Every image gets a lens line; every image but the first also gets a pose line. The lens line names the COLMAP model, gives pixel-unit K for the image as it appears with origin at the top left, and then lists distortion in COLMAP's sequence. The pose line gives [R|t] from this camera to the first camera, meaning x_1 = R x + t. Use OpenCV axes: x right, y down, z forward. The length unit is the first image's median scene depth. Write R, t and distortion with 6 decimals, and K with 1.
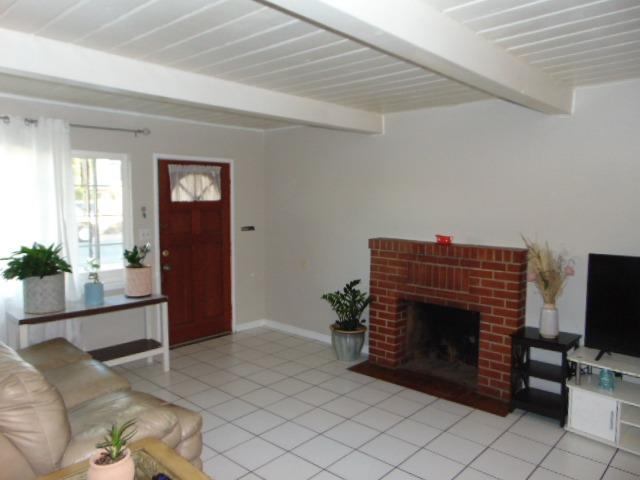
lens RADIAL K [[482.2, 0, 316.9], [0, 482.2, 238.5], [0, 0, 1]] dist [-0.031044, 0.074460]
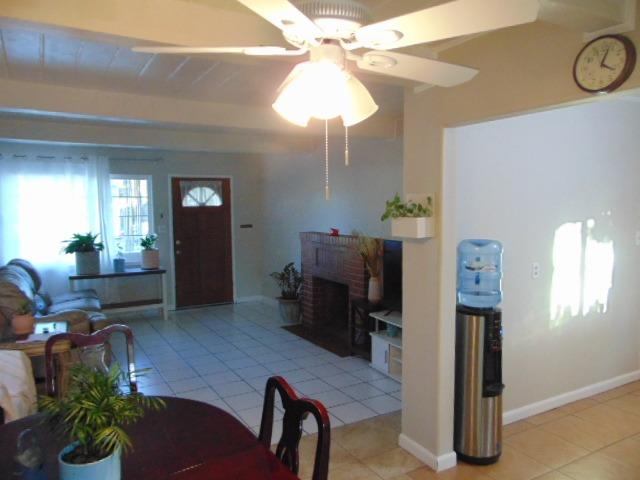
lens RADIAL K [[482.2, 0, 316.9], [0, 482.2, 238.5], [0, 0, 1]] dist [-0.031044, 0.074460]
pose [[0.951601, 0.009134, -0.307200, 0.551222], [-0.013280, 0.999847, -0.011411, 0.031914], [0.307048, 0.014939, 0.951577, -0.261302]]
